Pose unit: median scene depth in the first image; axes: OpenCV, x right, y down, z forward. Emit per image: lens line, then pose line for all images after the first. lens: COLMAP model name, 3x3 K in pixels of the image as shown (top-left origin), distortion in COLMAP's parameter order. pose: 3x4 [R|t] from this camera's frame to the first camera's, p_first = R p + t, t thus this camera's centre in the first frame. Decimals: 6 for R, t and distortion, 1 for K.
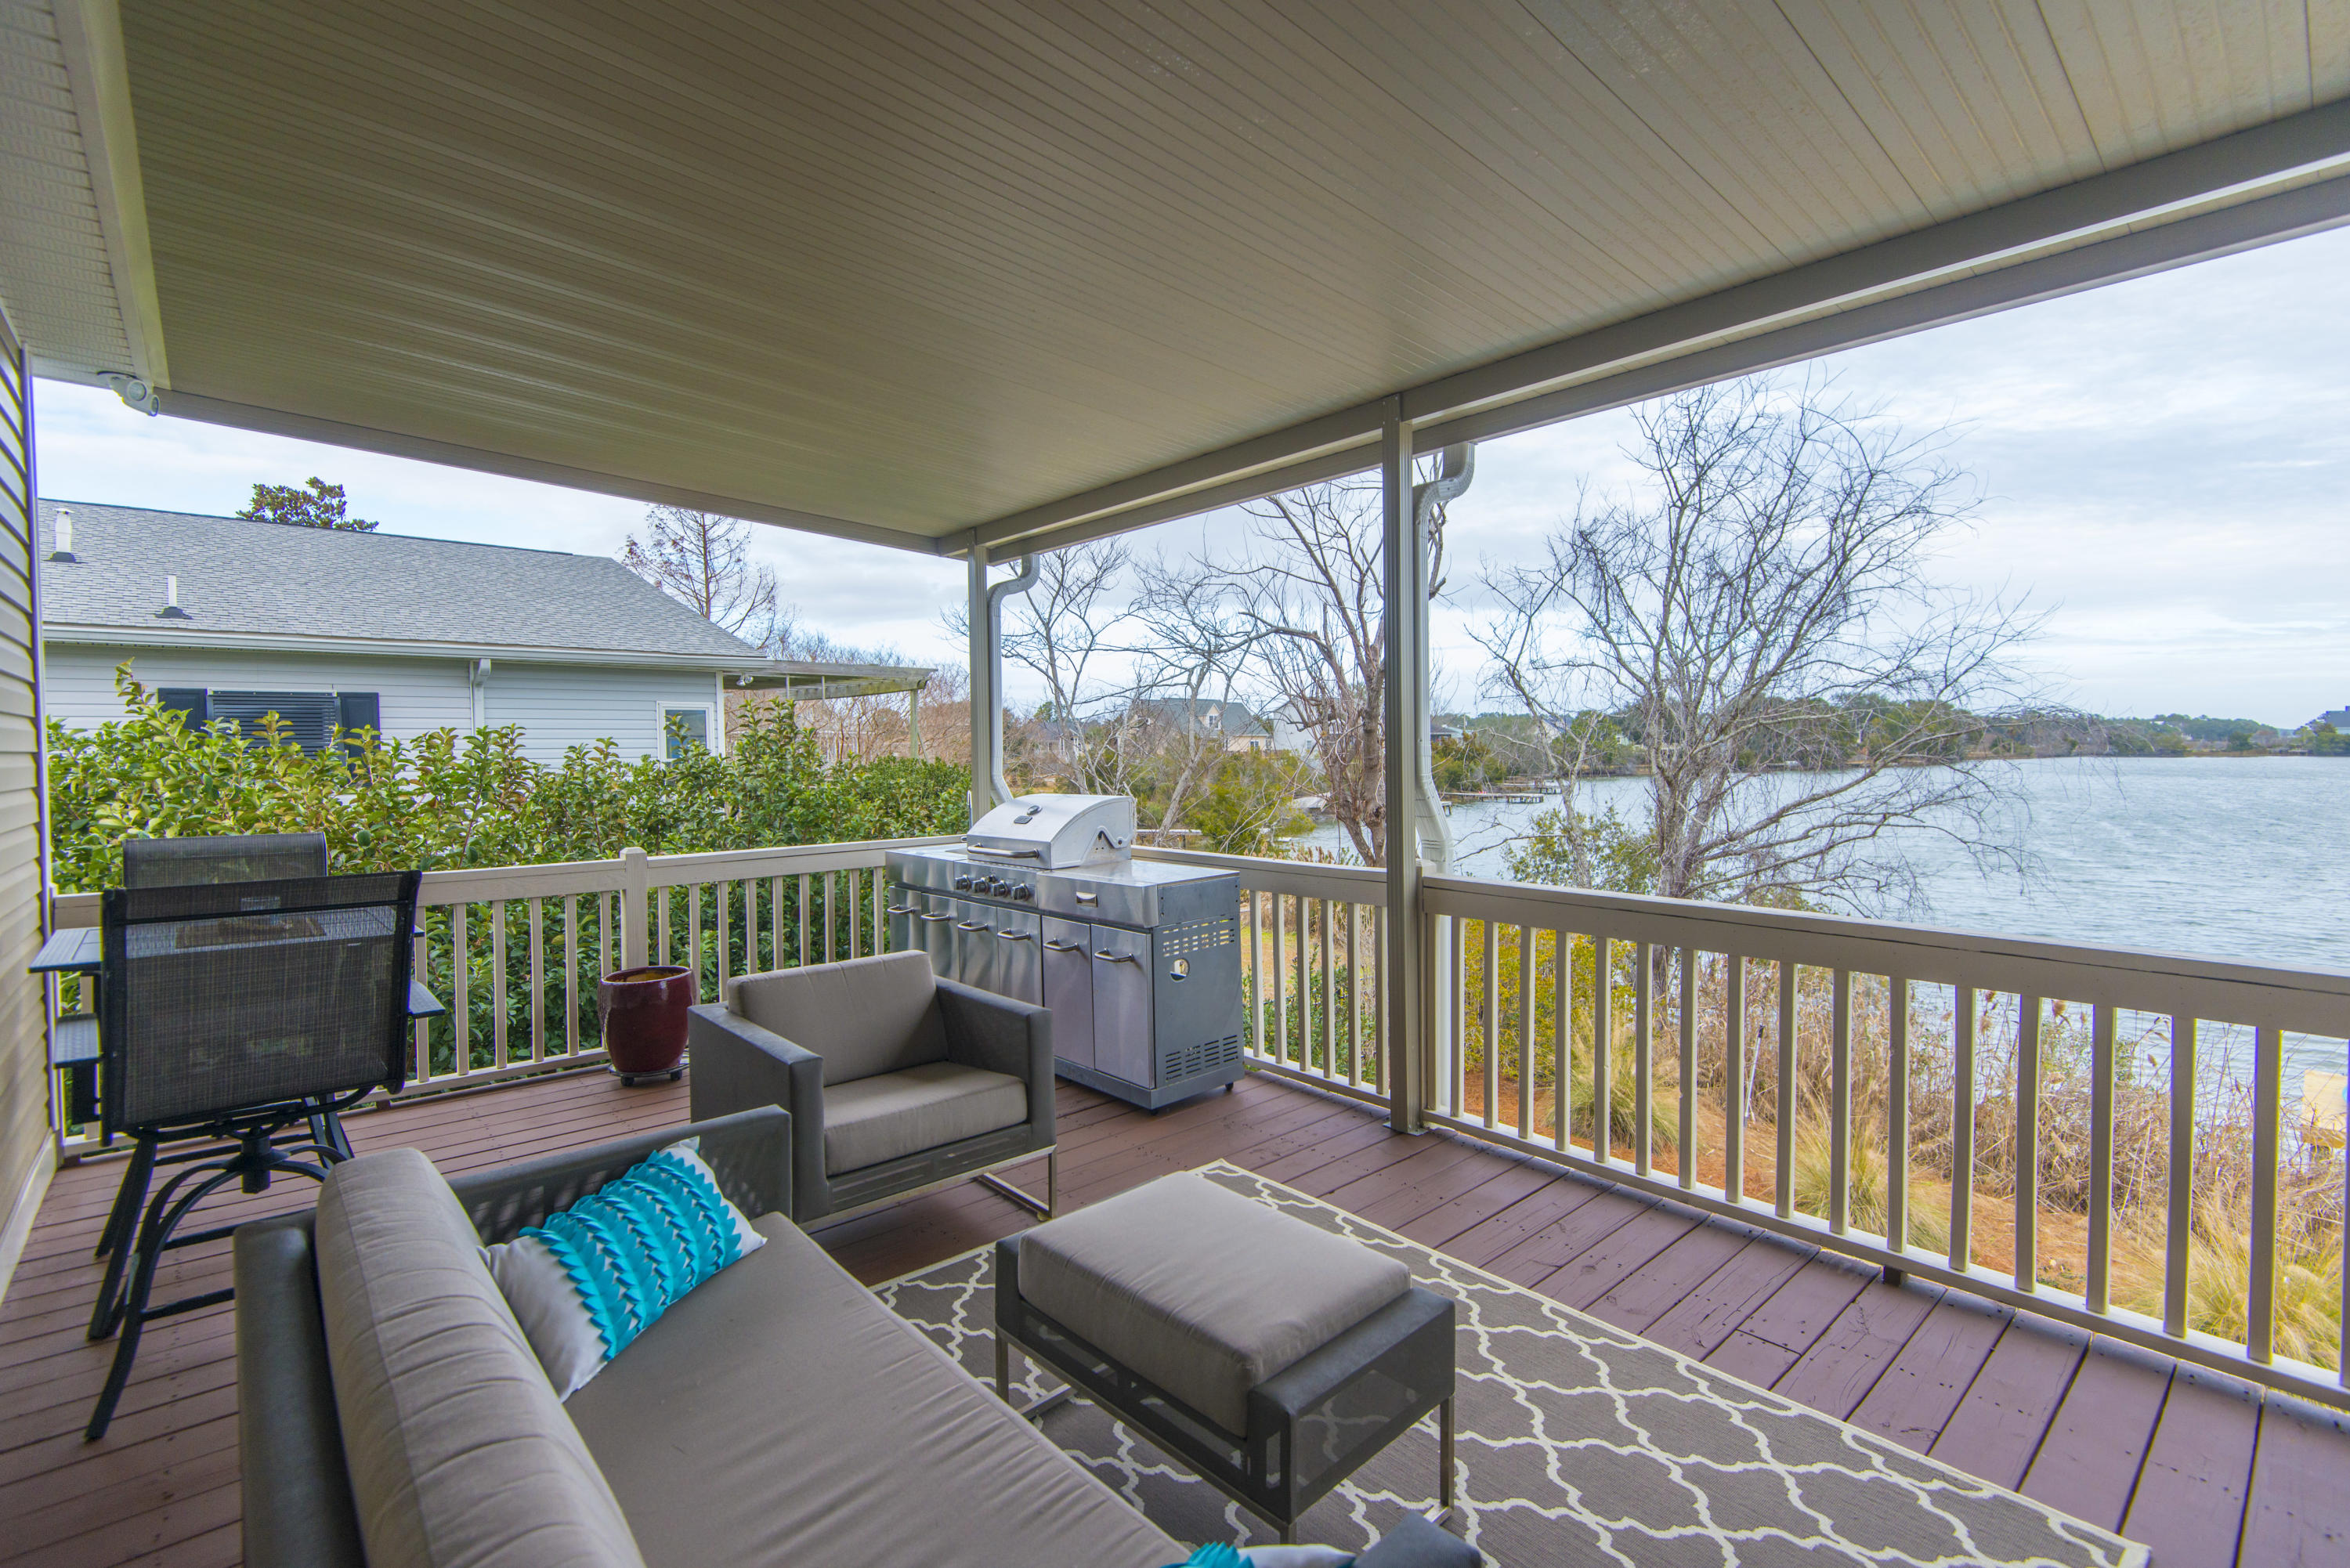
lens RADIAL K [[1073.2, 0, 1171.7], [0, 1073.2, 767.6], [0, 0, 1]] dist [0.022635, -0.012890]
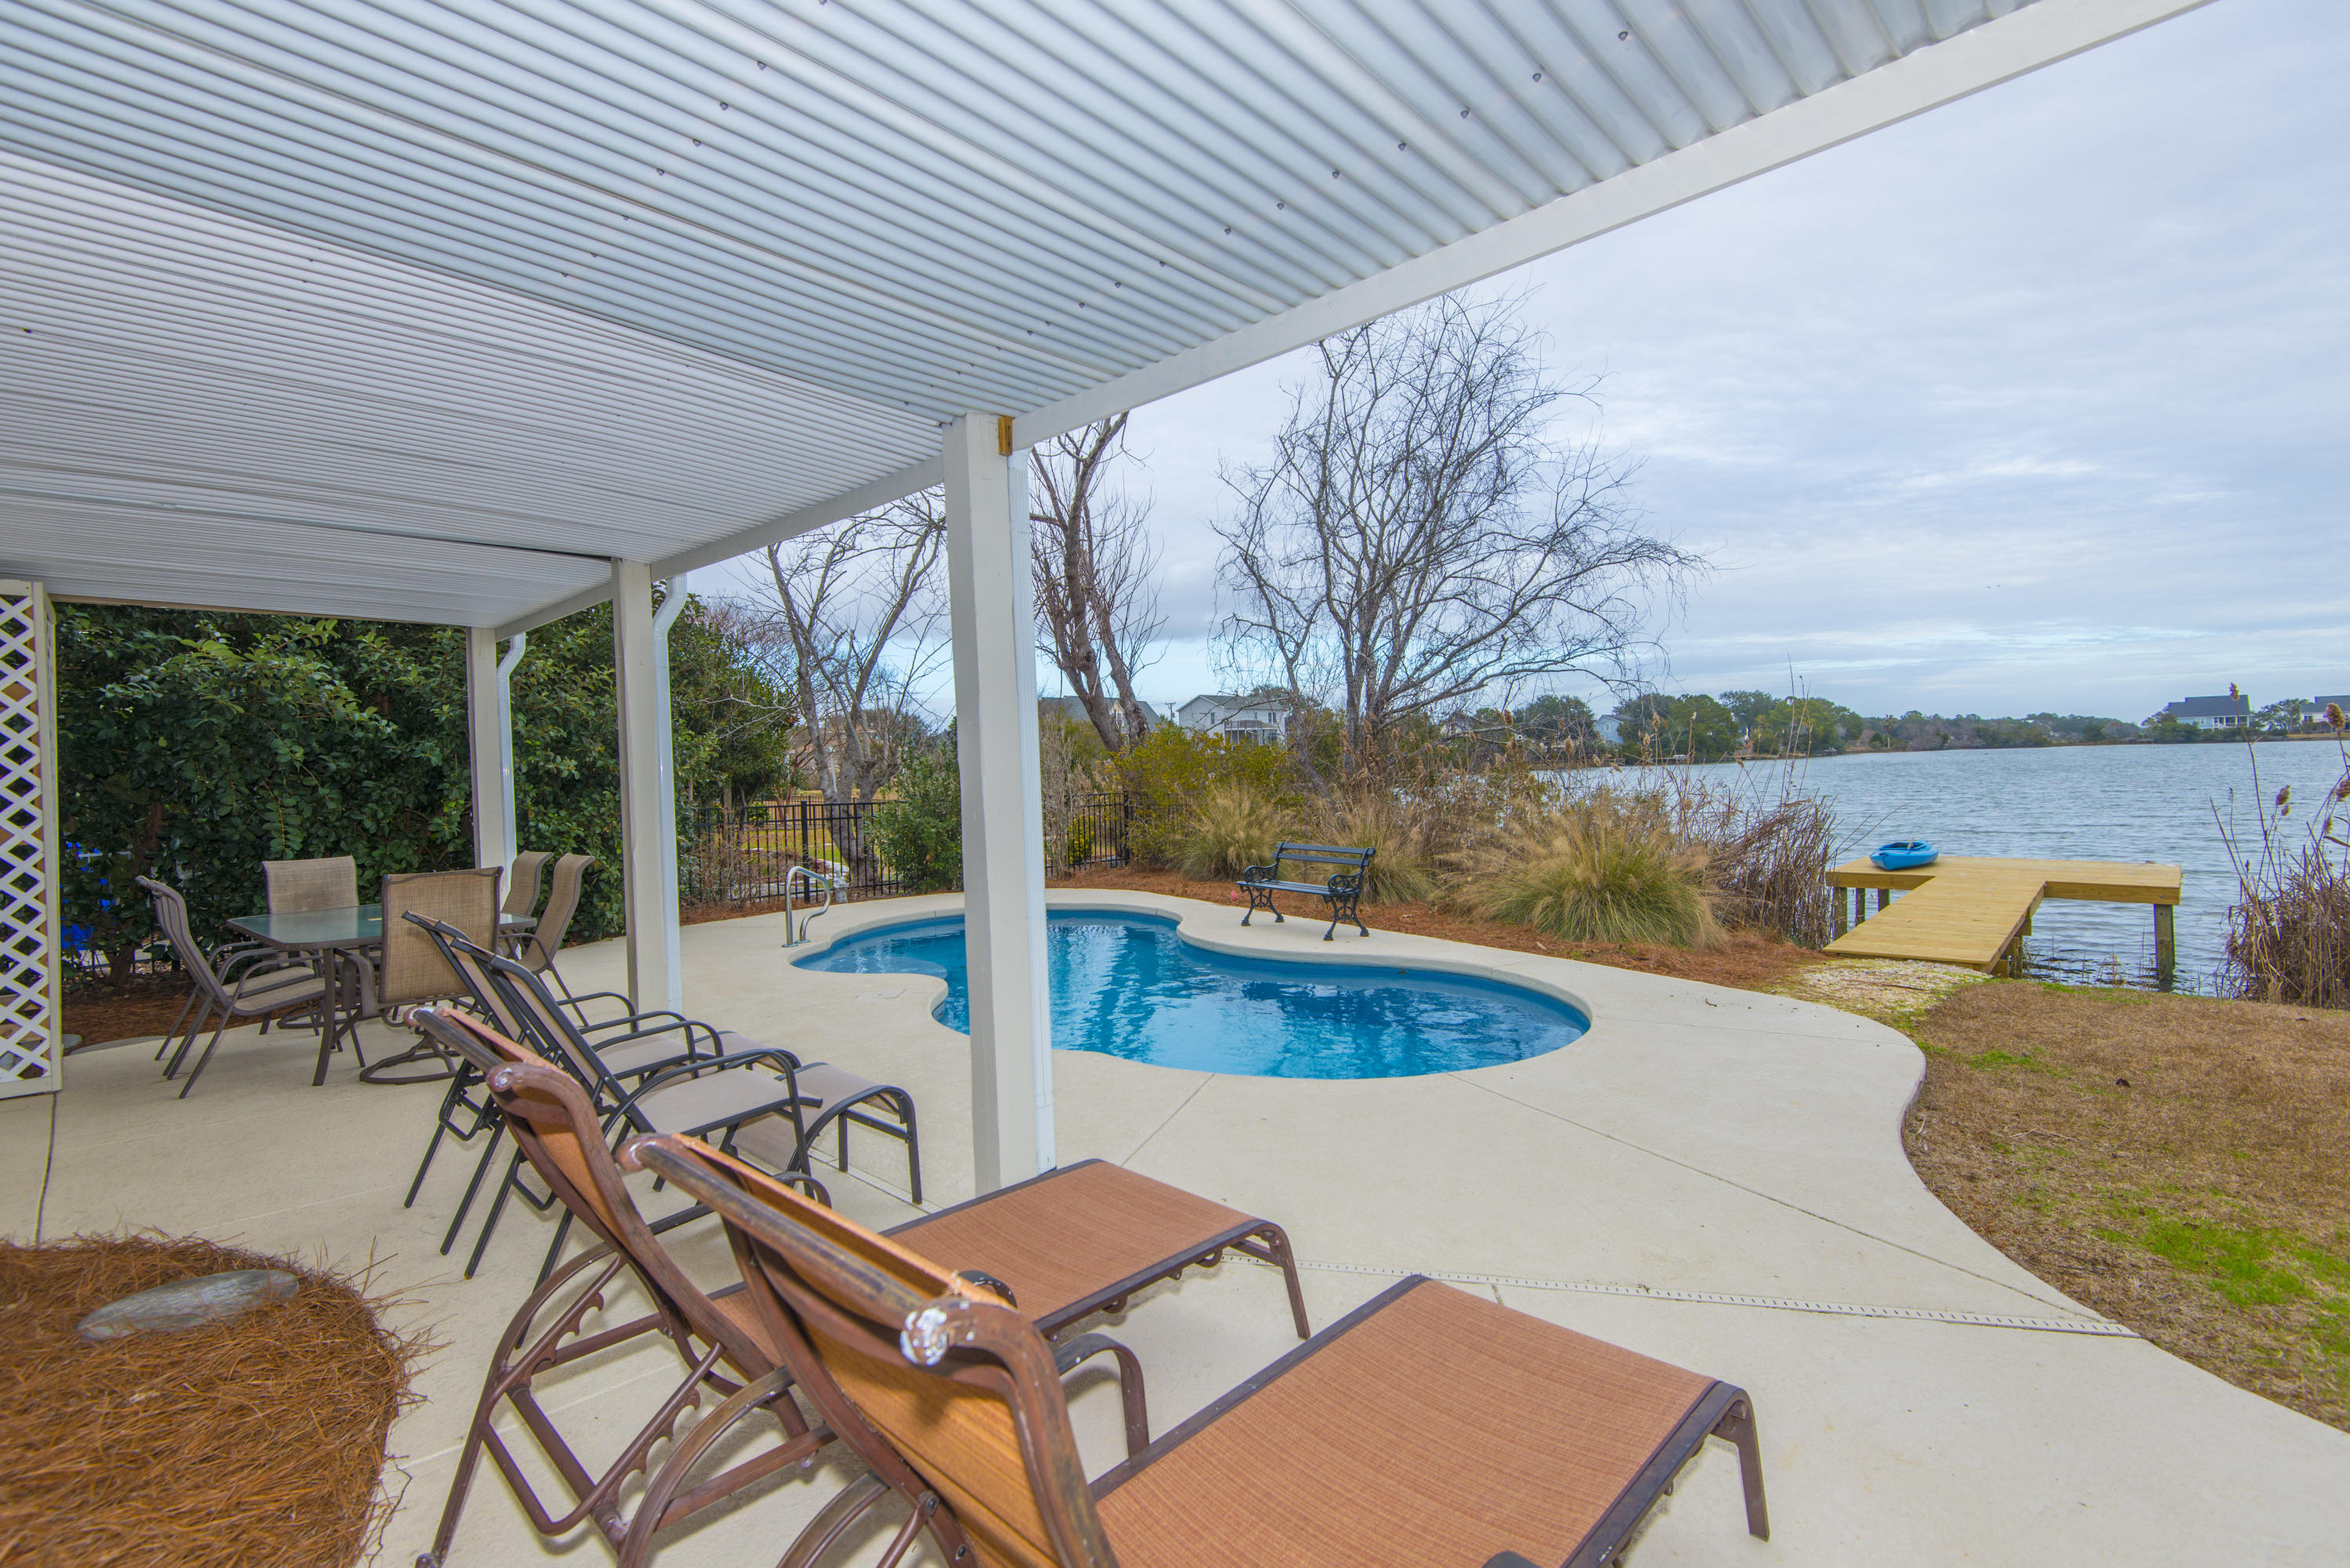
lens RADIAL K [[1063.7, 0, 1177.6], [0, 1063.7, 776.0], [0, 0, 1]] dist [0.047871, -0.027690]
pose [[0.997018, -0.024074, 0.073318, 0.198480], [0.024617, 0.999676, -0.006507, 0.174085], [-0.073137, 0.008292, 0.997287, -0.112756]]
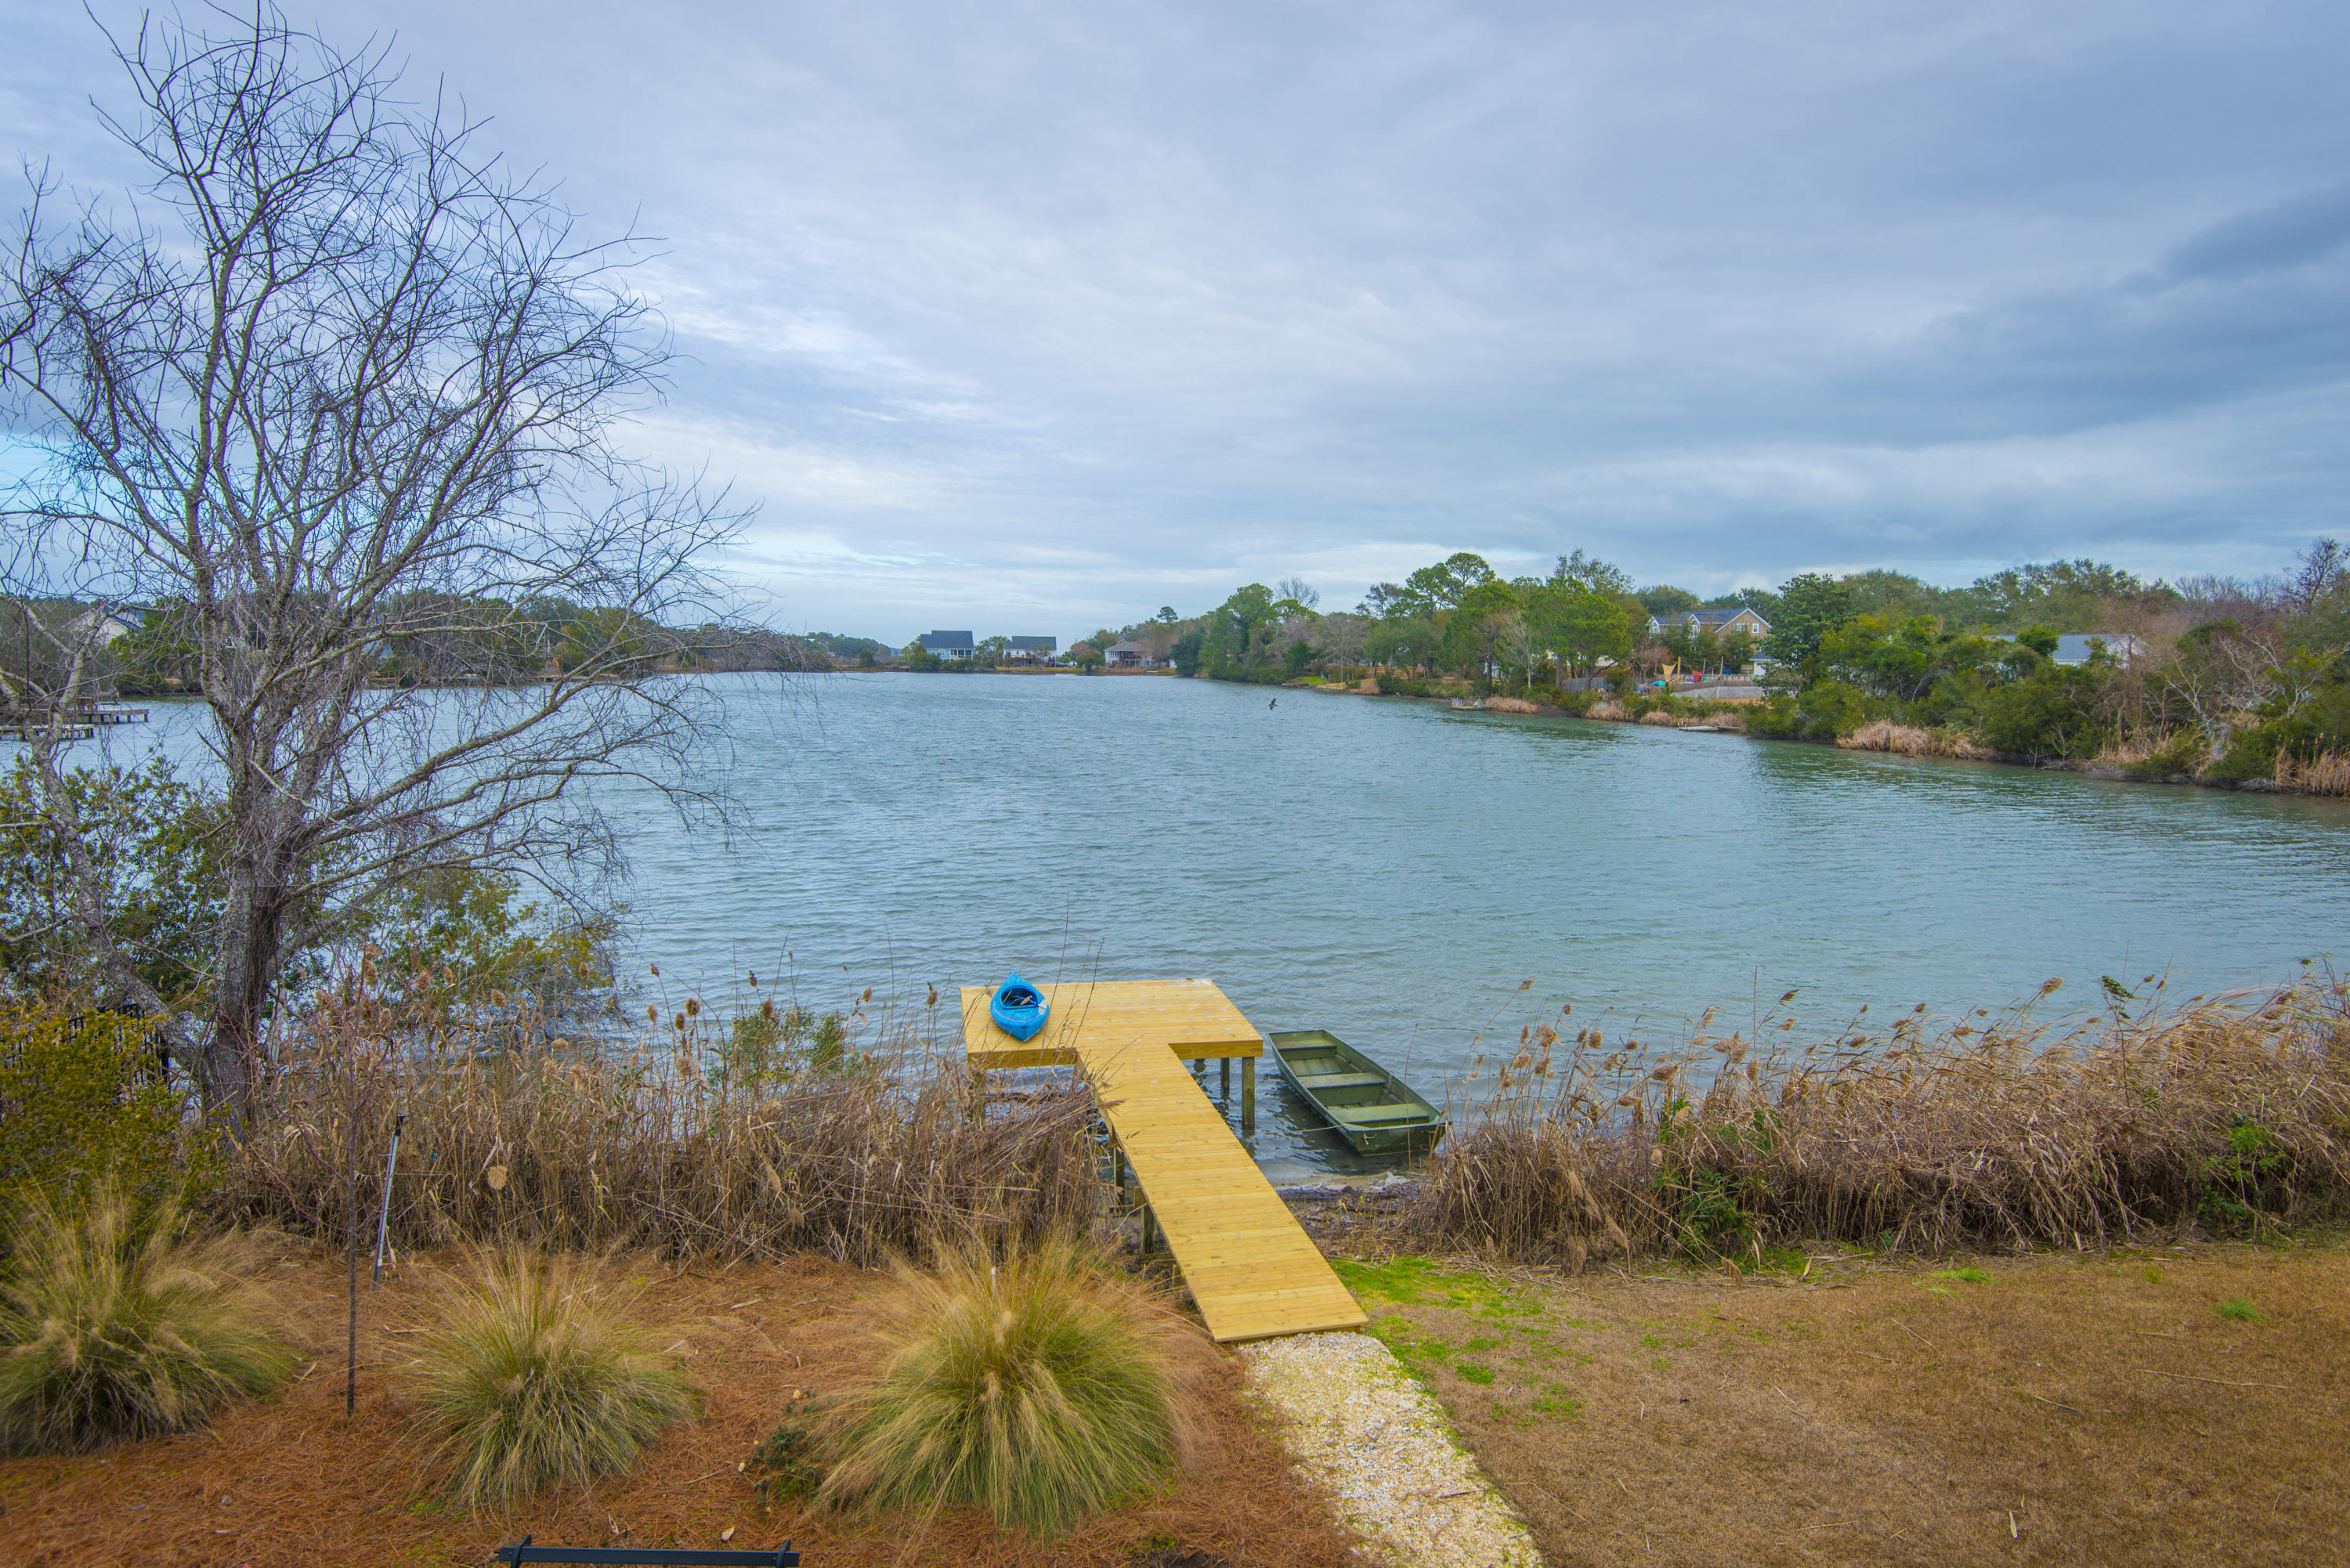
lens RADIAL K [[1284.6, 0, 1175.0], [0, 1284.6, 784.0], [0, 0, 1]] dist [0.043381, -0.015040]
pose [[0.530438, -0.066331, 0.845125, 0.117336], [-0.001372, 0.996866, 0.079102, -0.012299], [-0.847723, -0.043118, 0.528684, 0.165752]]
